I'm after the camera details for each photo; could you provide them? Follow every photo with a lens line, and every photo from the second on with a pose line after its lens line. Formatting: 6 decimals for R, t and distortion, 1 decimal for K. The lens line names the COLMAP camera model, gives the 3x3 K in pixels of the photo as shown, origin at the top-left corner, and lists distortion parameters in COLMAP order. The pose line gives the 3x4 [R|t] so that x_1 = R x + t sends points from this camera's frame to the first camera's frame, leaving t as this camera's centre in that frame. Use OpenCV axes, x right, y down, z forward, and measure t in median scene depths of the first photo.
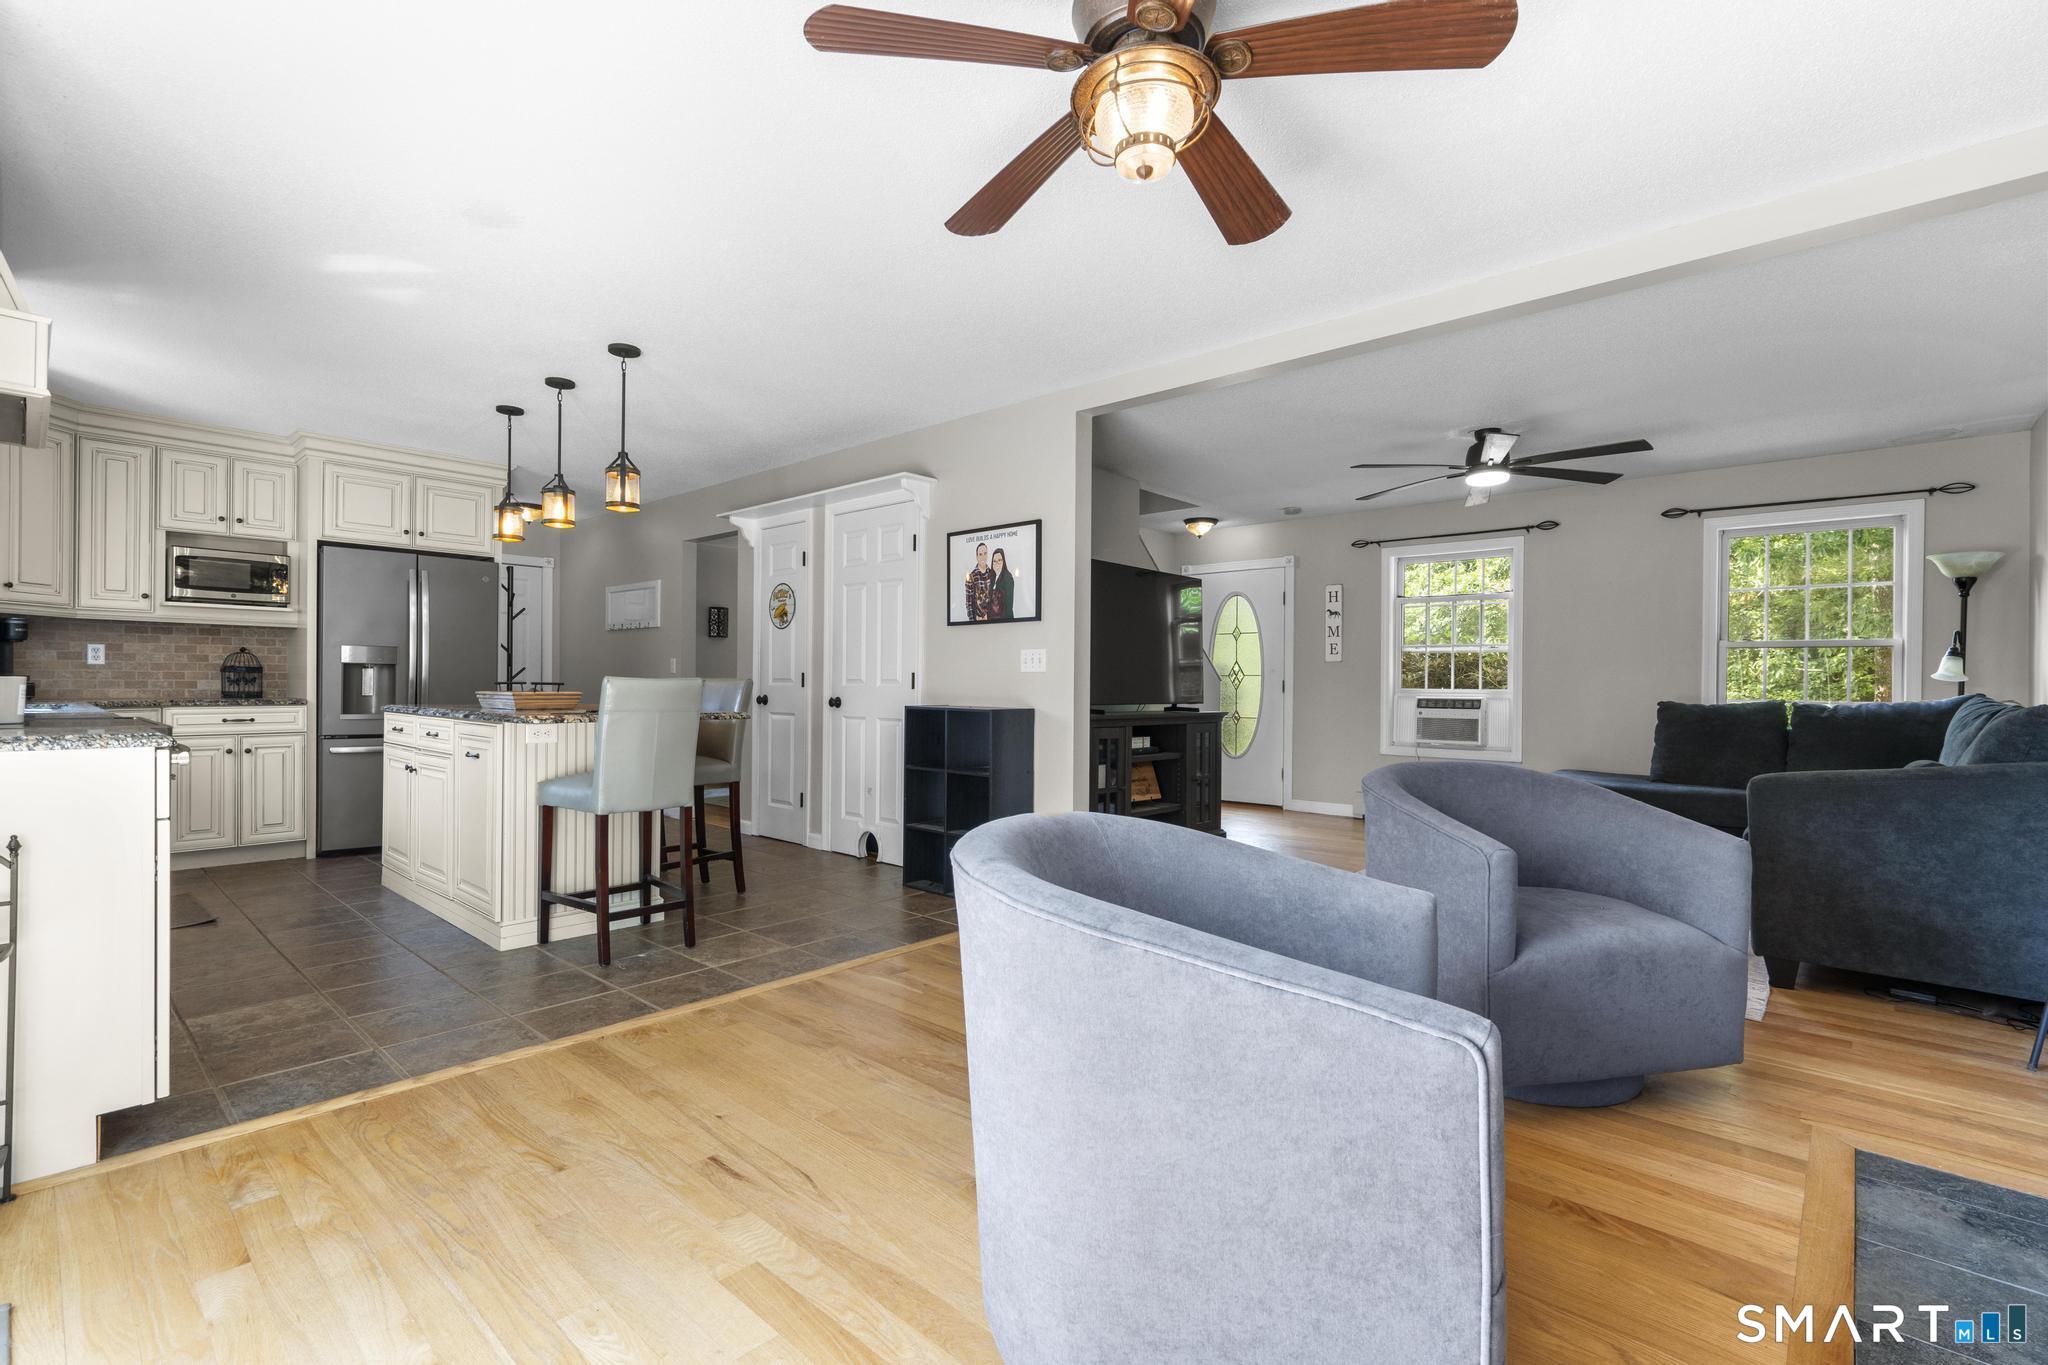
lens RADIAL K [[930.4, 0, 1037.4], [0, 930.4, 691.0], [0, 0, 1]] dist [0.003361, -0.000820]
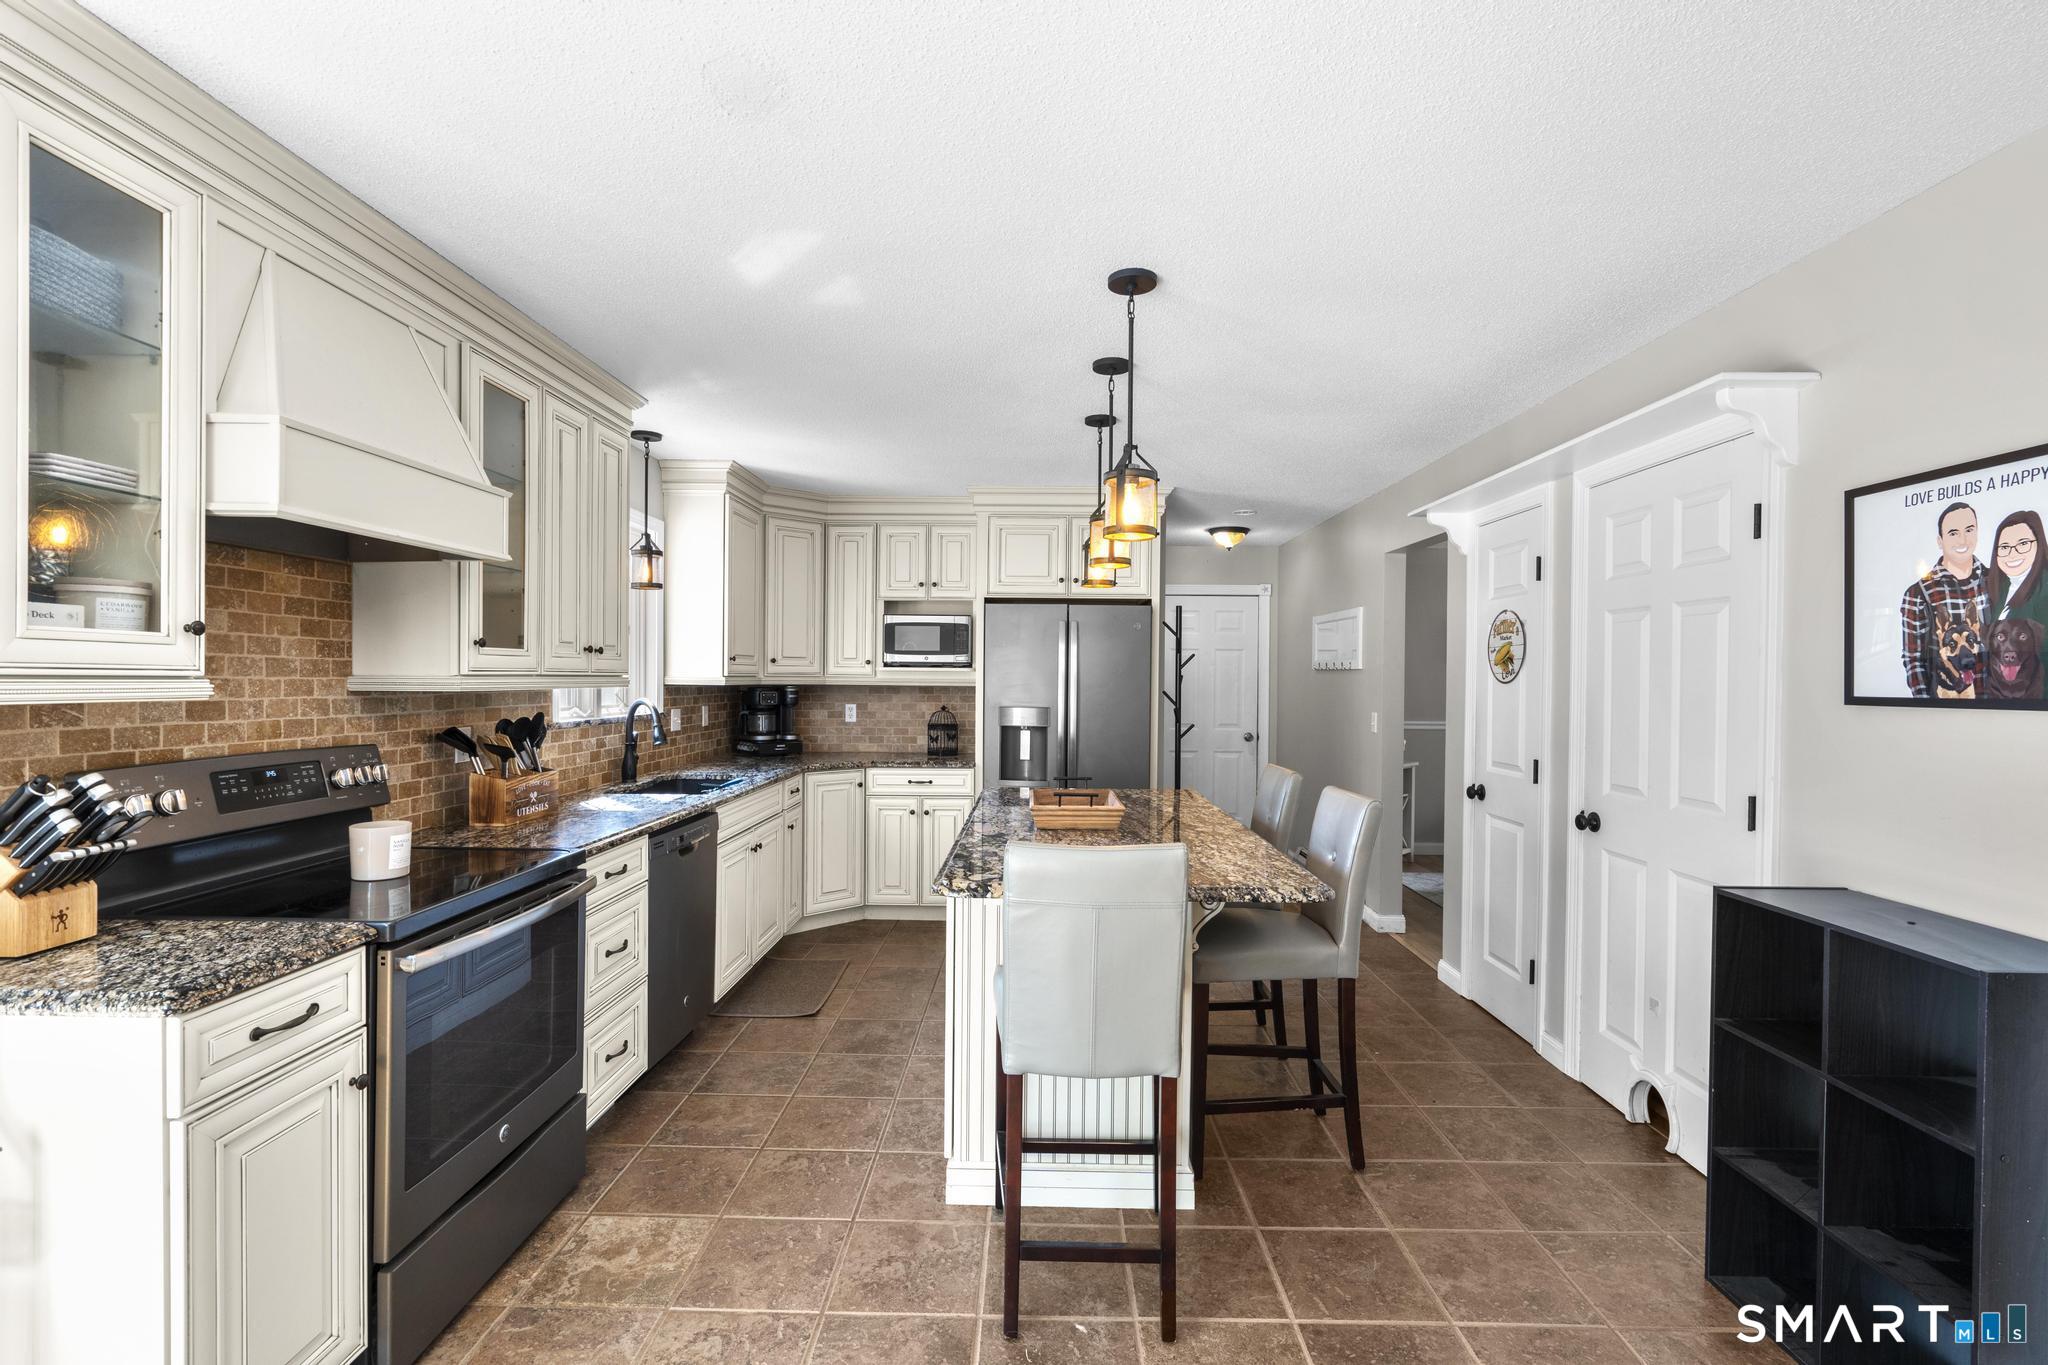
lens RADIAL K [[930.4, 0, 1011.3], [0, 930.4, 685.9], [0, 0, 1]] dist [0.003361, -0.000820]
pose [[0.644156, 0.005794, -0.764872, -0.013920], [-0.009692, 0.999953, -0.000588, -0.071141], [0.764833, 0.007792, 0.644182, 0.403468]]
